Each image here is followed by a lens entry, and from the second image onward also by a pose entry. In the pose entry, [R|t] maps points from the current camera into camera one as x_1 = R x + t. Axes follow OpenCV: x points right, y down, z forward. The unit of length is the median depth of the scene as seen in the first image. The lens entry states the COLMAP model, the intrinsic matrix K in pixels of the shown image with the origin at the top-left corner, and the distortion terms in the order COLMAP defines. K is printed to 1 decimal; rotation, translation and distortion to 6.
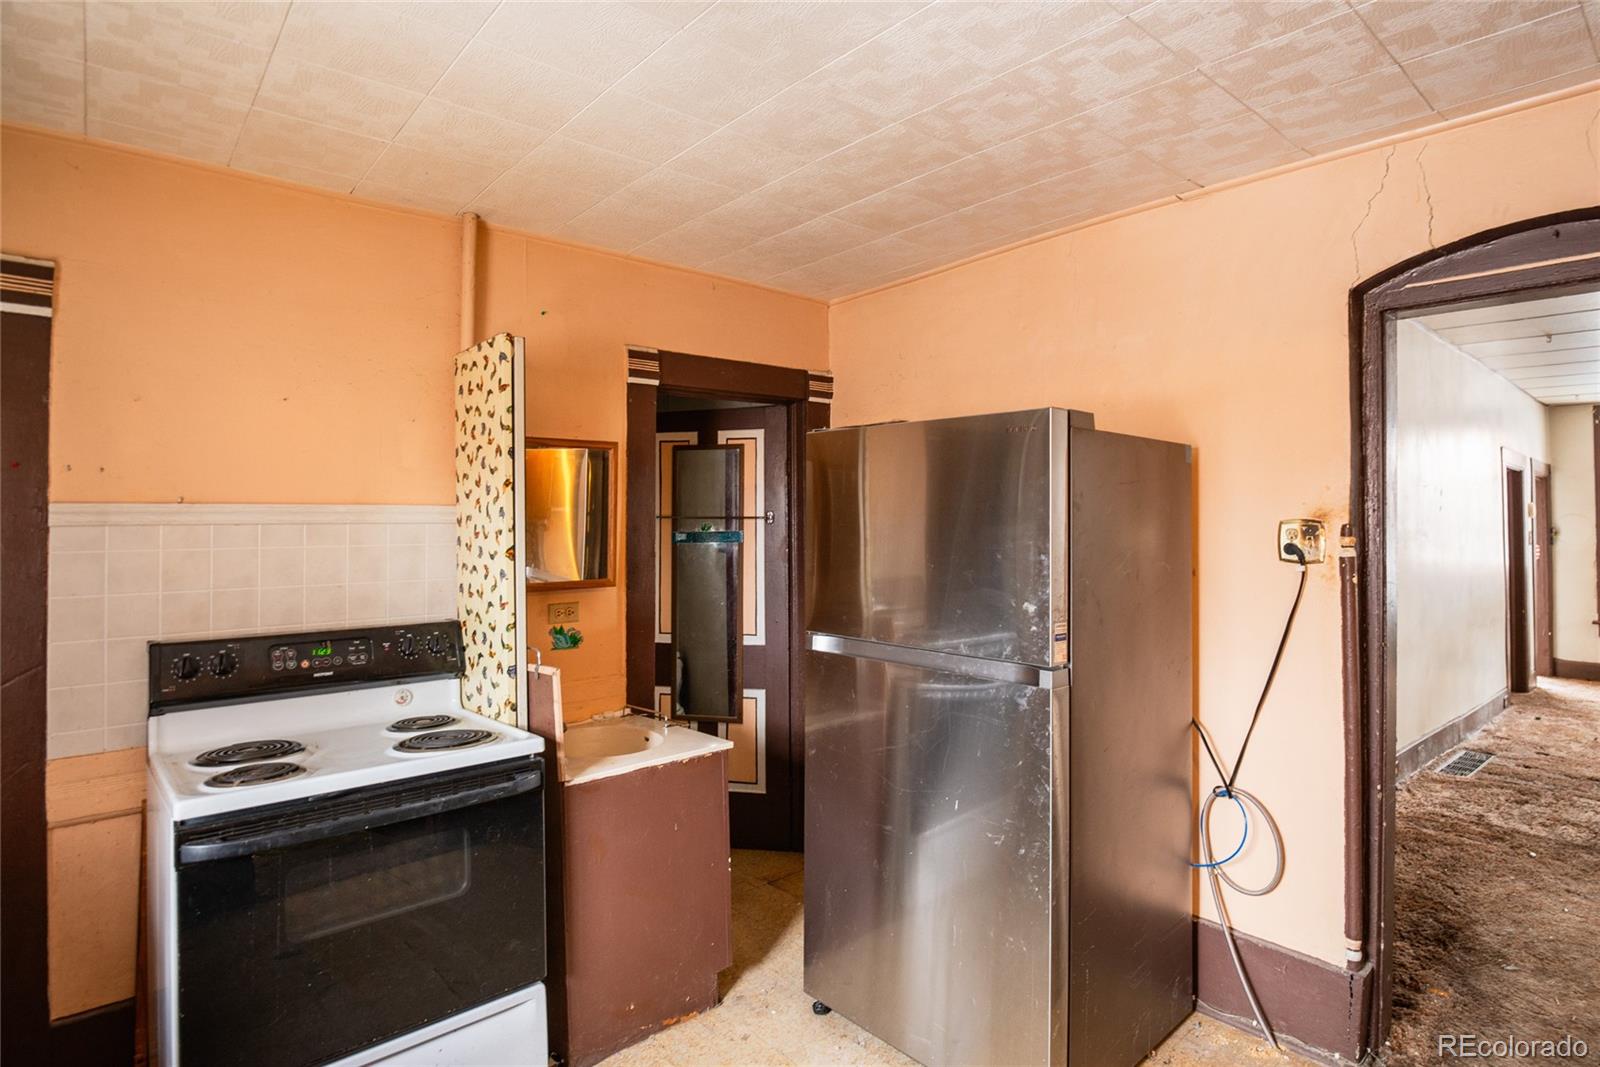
lens RADIAL K [[833.3, 0, 821.7], [0, 833.3, 508.9], [0, 0, 1]] dist [-0.004001, -0.016787]
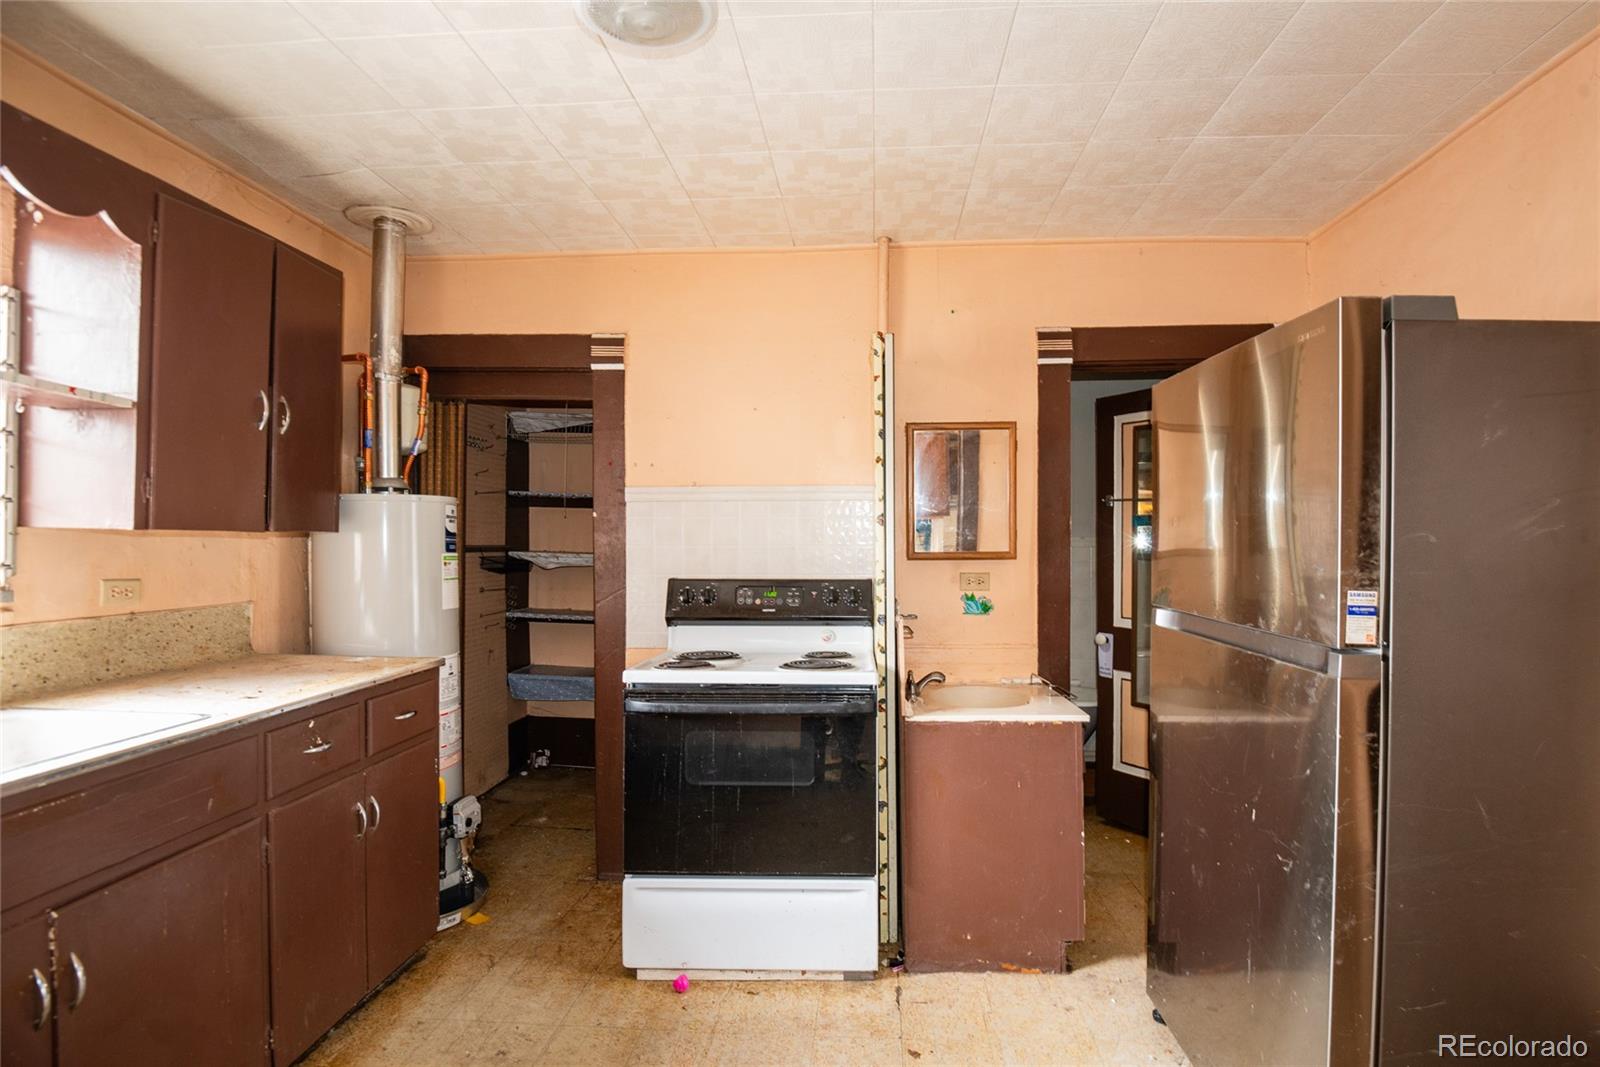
lens RADIAL K [[792.8, 0, 840.5], [0, 792.8, 543.7], [0, 0, 1]] dist [-0.010439, -0.009966]
pose [[0.720570, 0.007901, -0.693337, 0.360308], [0.010204, 0.999706, 0.021997, 0.061960], [0.693307, -0.022925, 0.720278, 0.151871]]
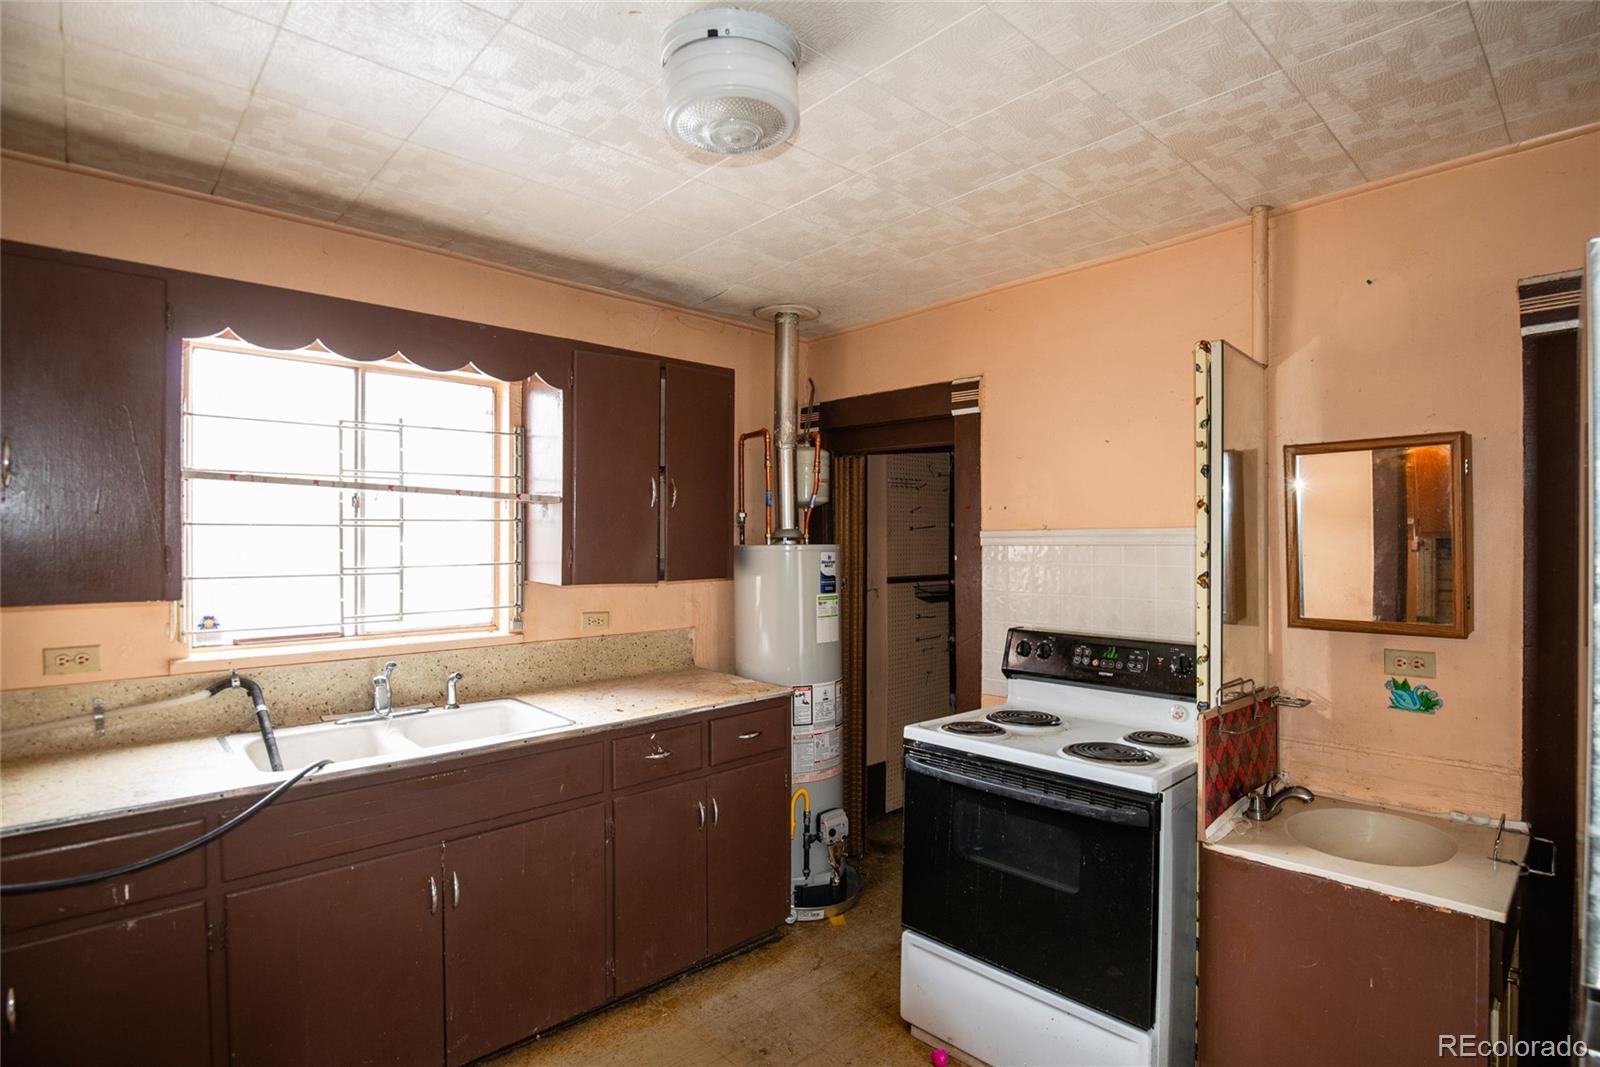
lens RADIAL K [[792.8, 0, 840.5], [0, 792.8, 543.7], [0, 0, 1]] dist [-0.010439, -0.009966]
pose [[0.054059, 0.011344, -0.998473, 0.476958], [0.020118, 0.999720, 0.012447, -0.006033], [0.998335, -0.020760, 0.053816, 0.549363]]
